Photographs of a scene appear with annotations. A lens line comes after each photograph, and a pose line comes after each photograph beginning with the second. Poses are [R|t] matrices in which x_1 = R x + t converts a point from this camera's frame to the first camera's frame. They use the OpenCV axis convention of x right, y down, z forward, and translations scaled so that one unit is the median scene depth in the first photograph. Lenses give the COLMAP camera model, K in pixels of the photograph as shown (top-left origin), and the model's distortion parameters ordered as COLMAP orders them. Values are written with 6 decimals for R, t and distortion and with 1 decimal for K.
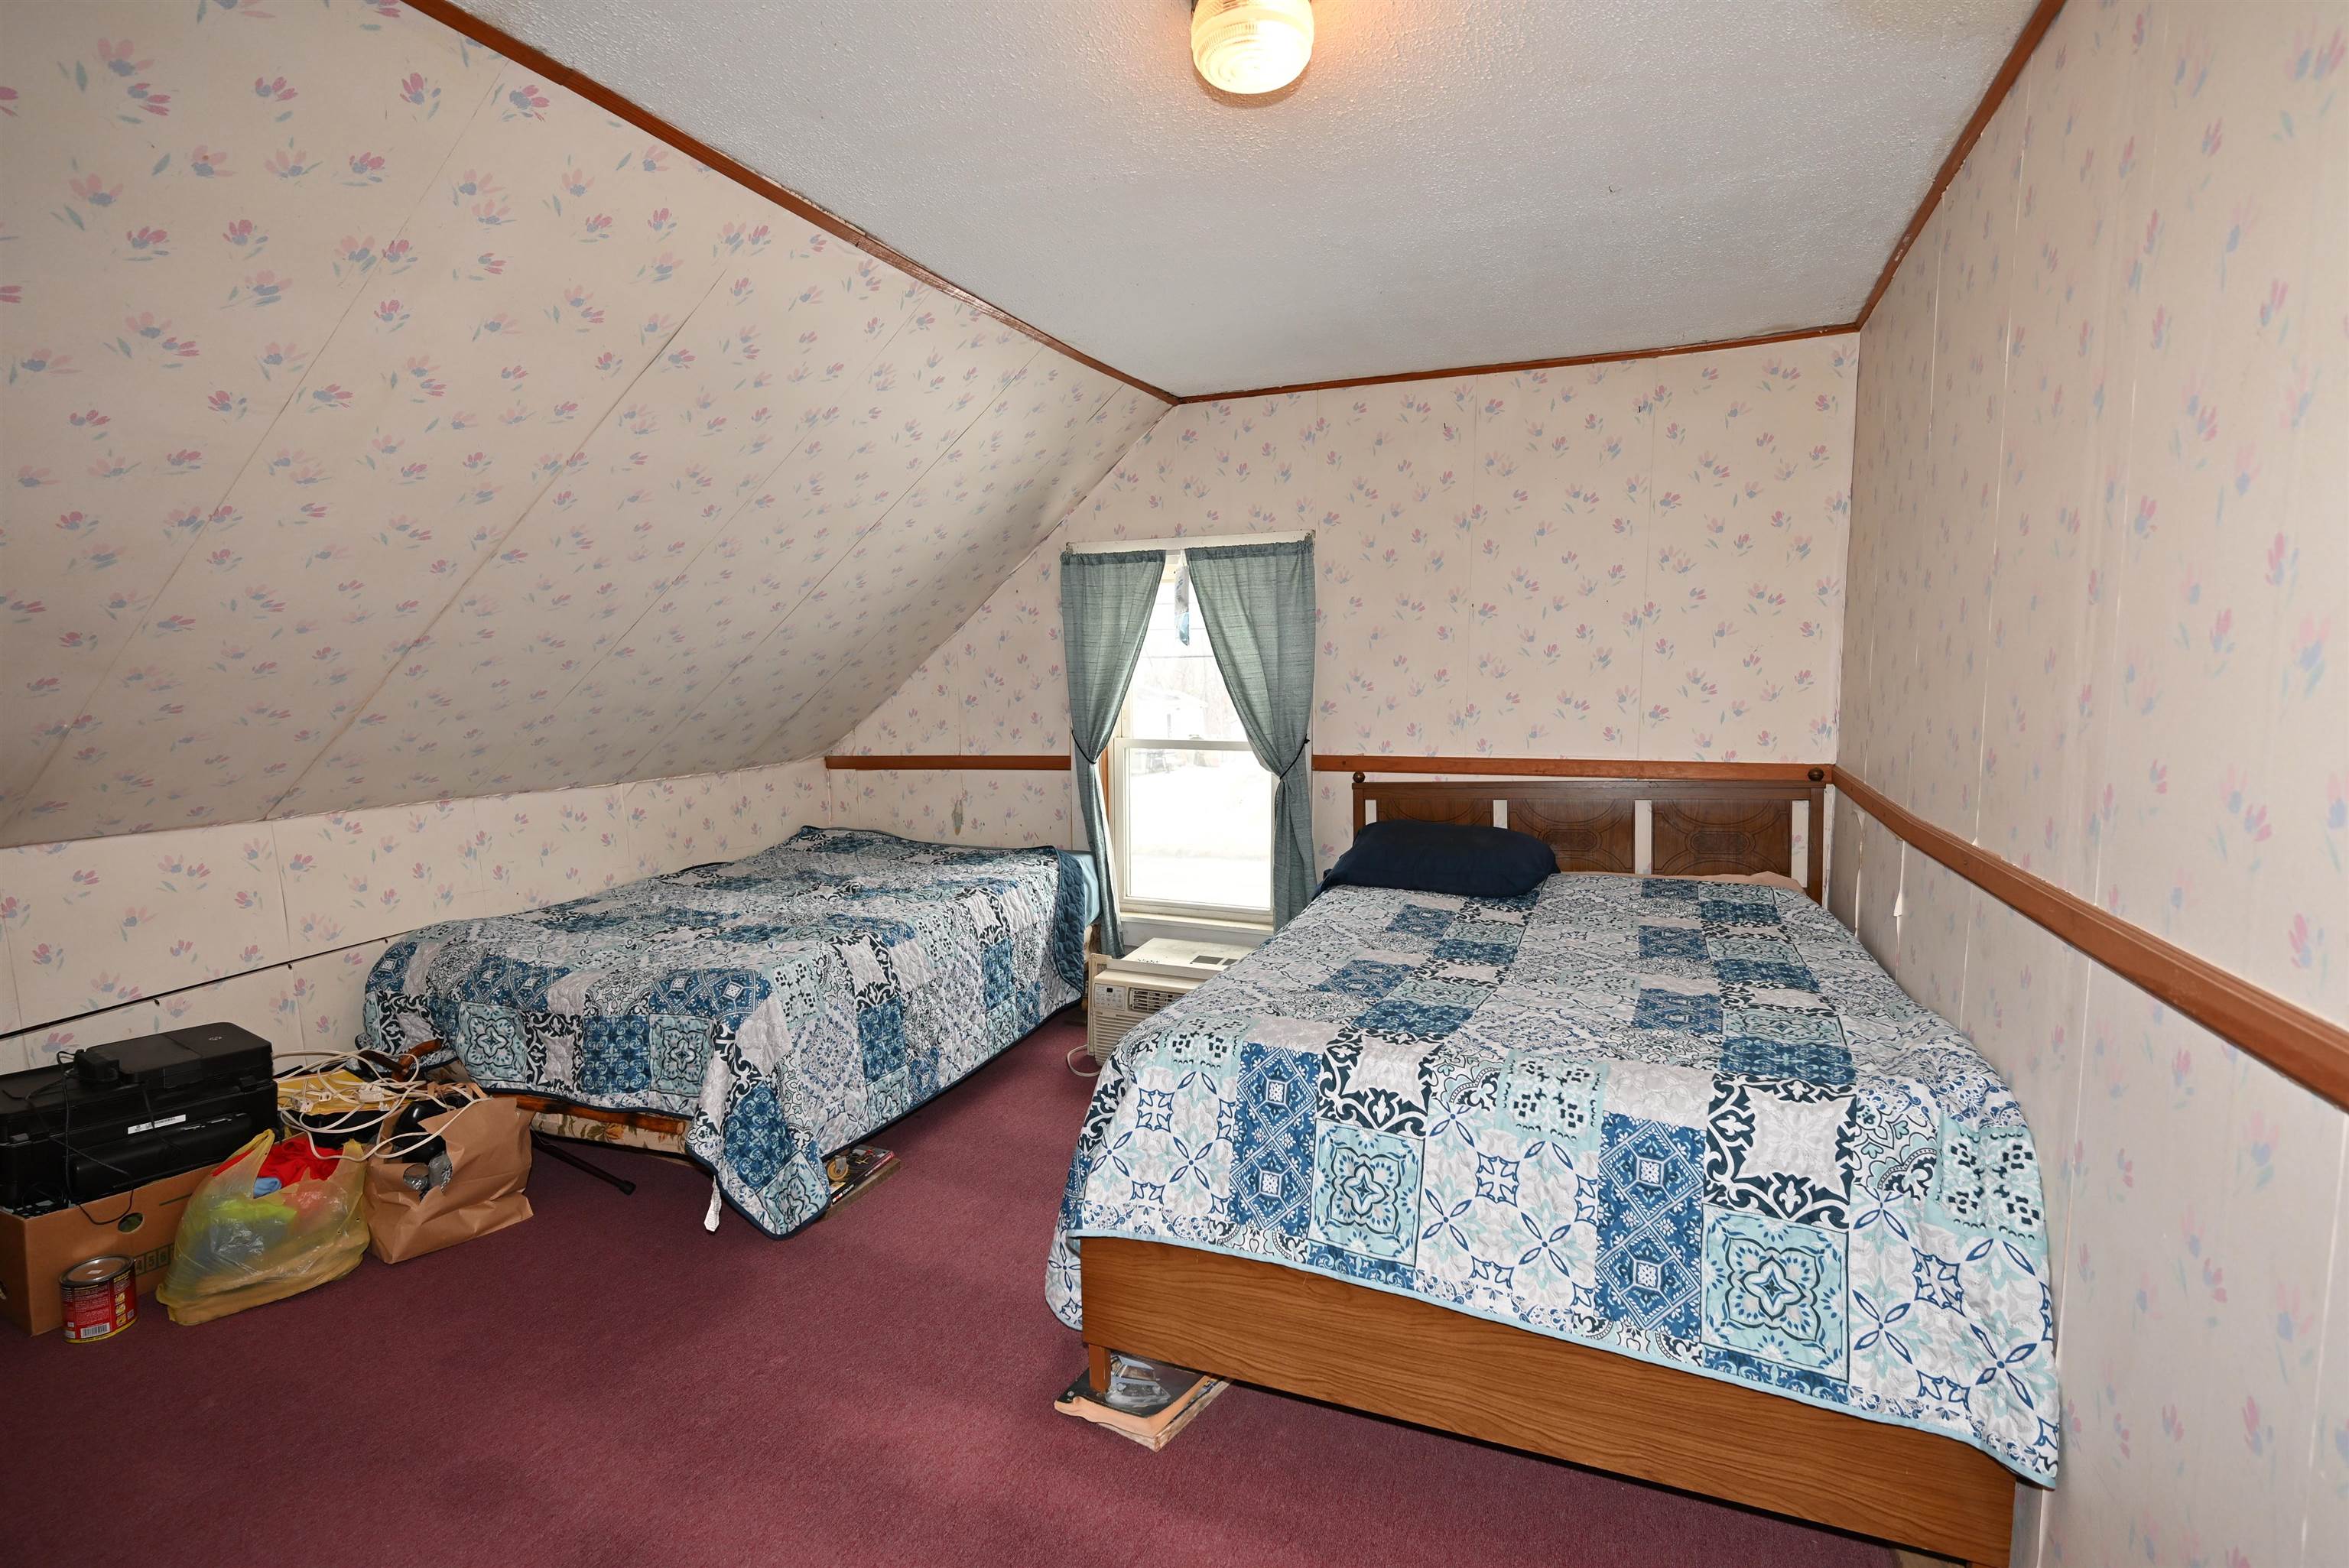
lens RADIAL K [[1091.1, 0, 1168.2], [0, 1091.1, 792.2], [0, 0, 1]] dist [-0.002993, -0.000002]
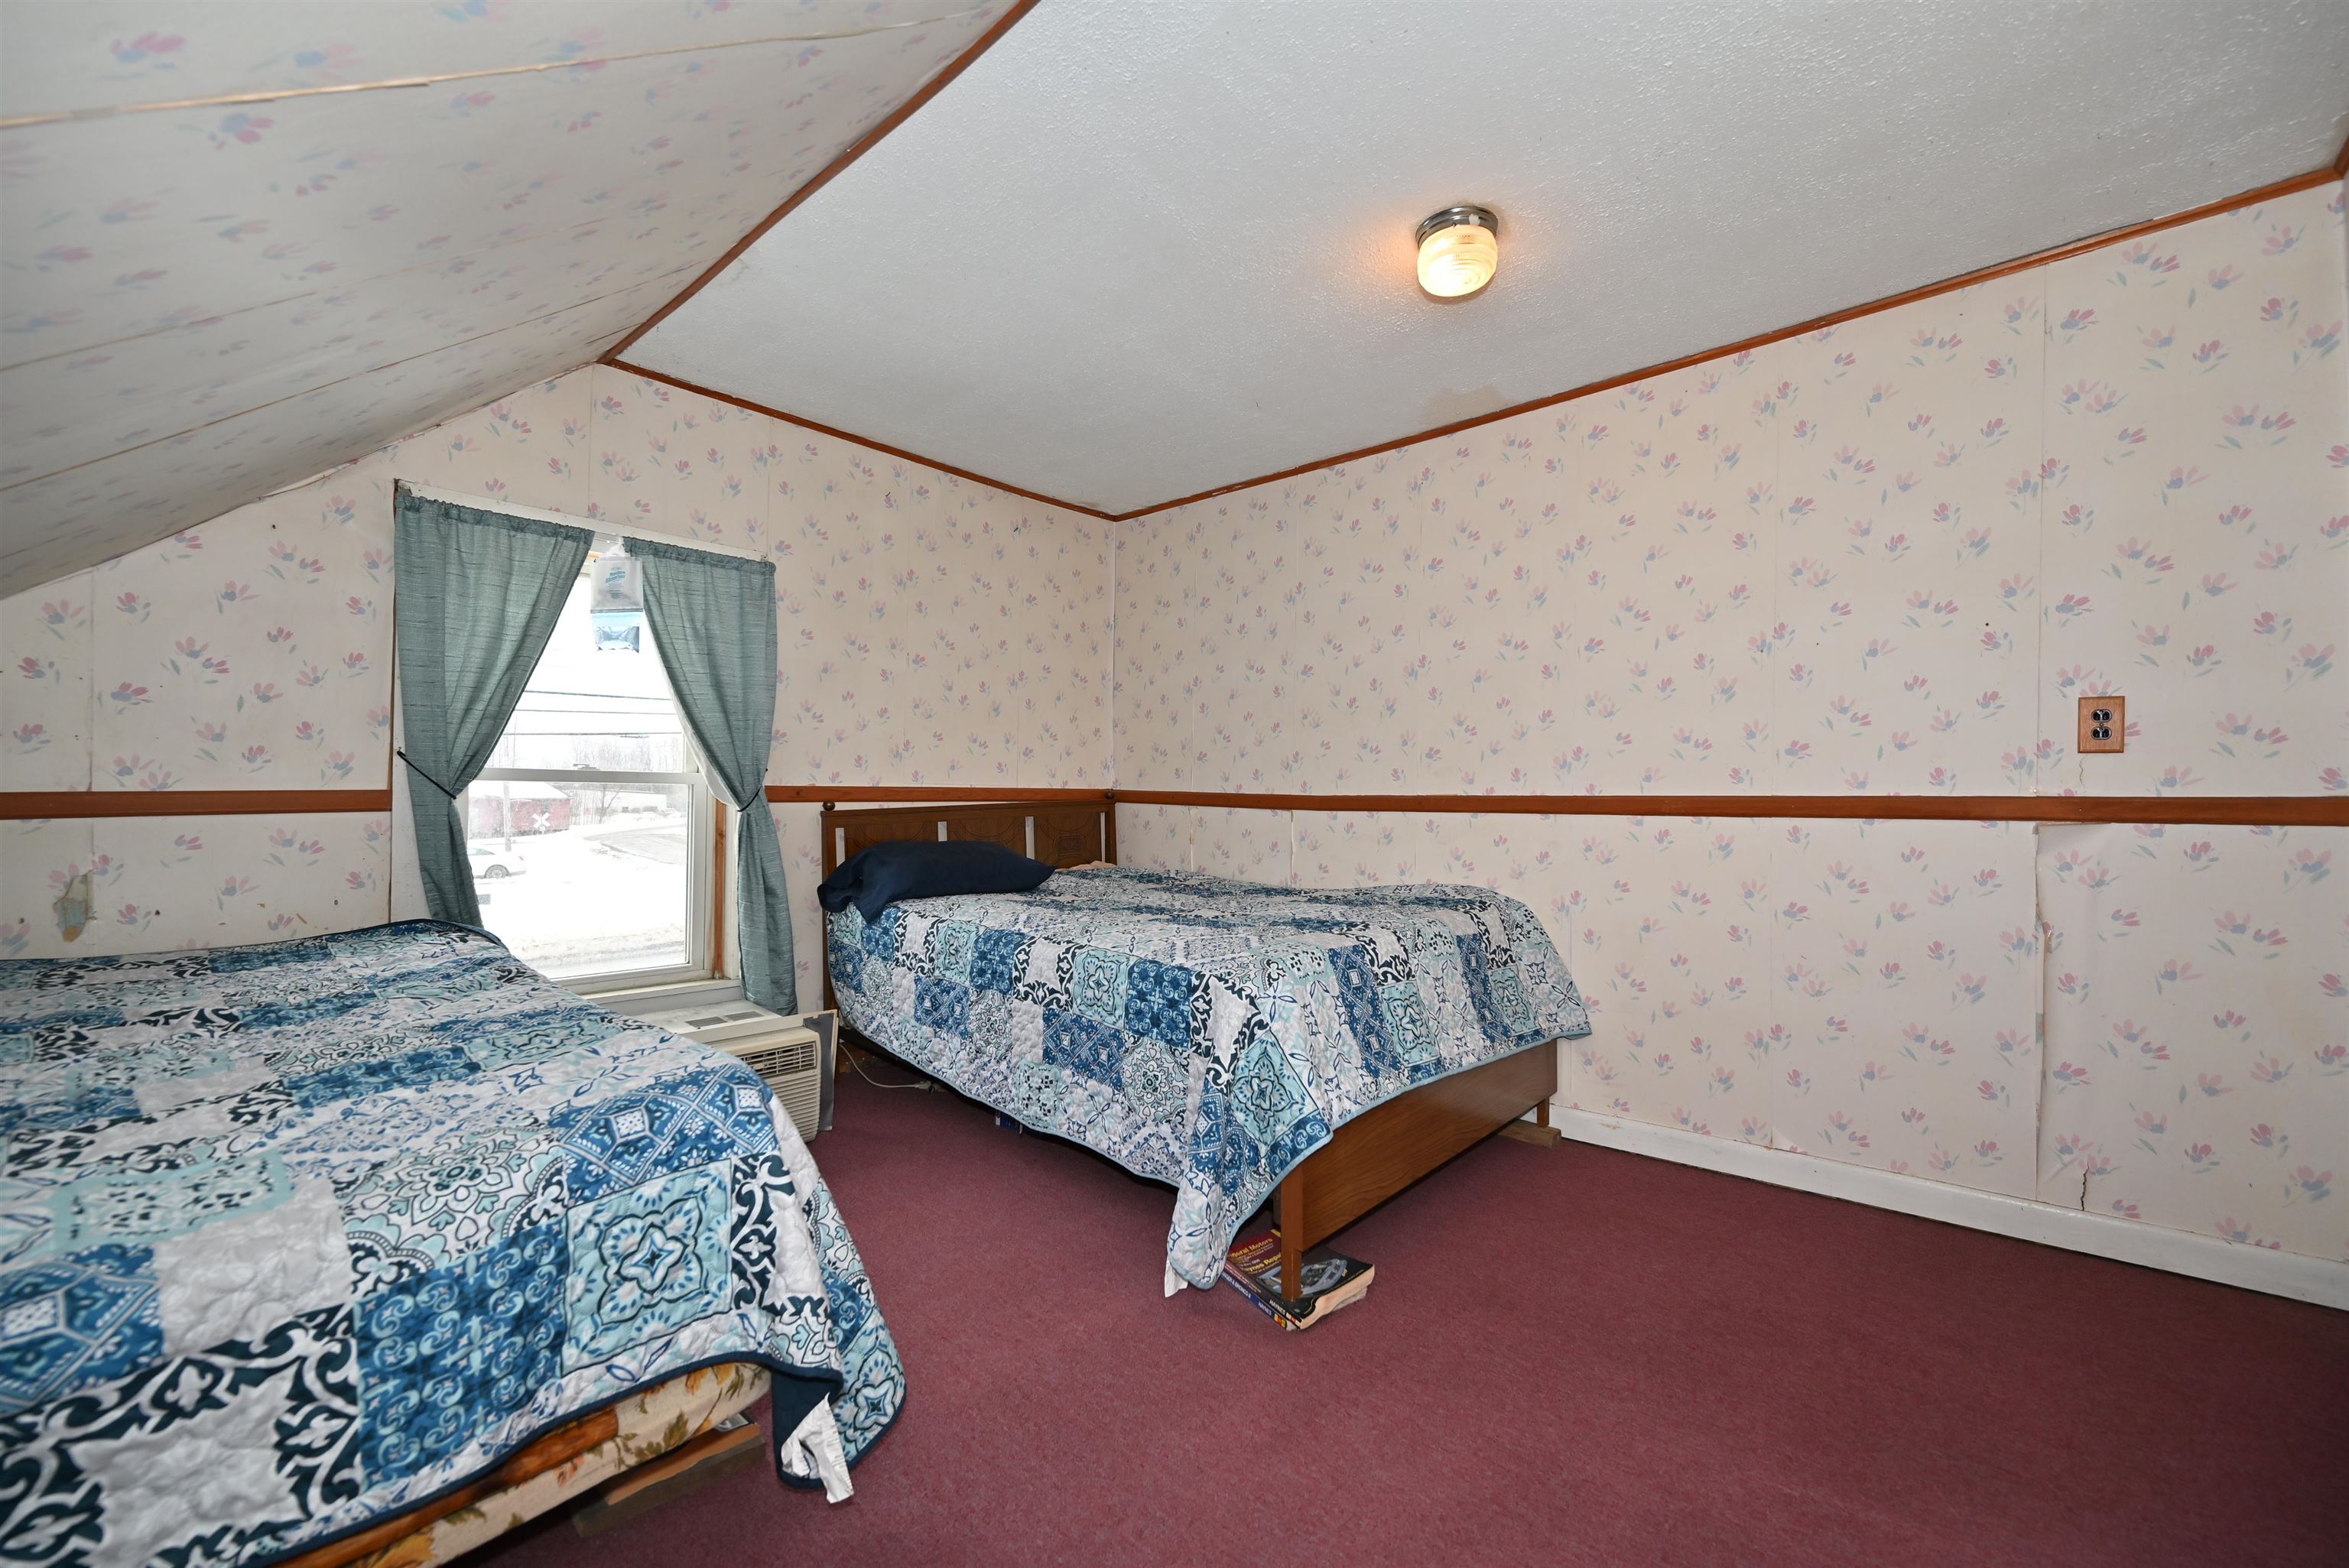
lens RADIAL K [[957.9, 0, 1174.6], [0, 957.9, 779.2], [0, 0, 1]] dist [-0.002548, -0.000087]
pose [[0.324360, 0.028434, 0.945506, -0.560677], [0.086661, 0.994451, -0.059636, 0.042411], [-0.941956, 0.101282, 0.320096, 0.413119]]
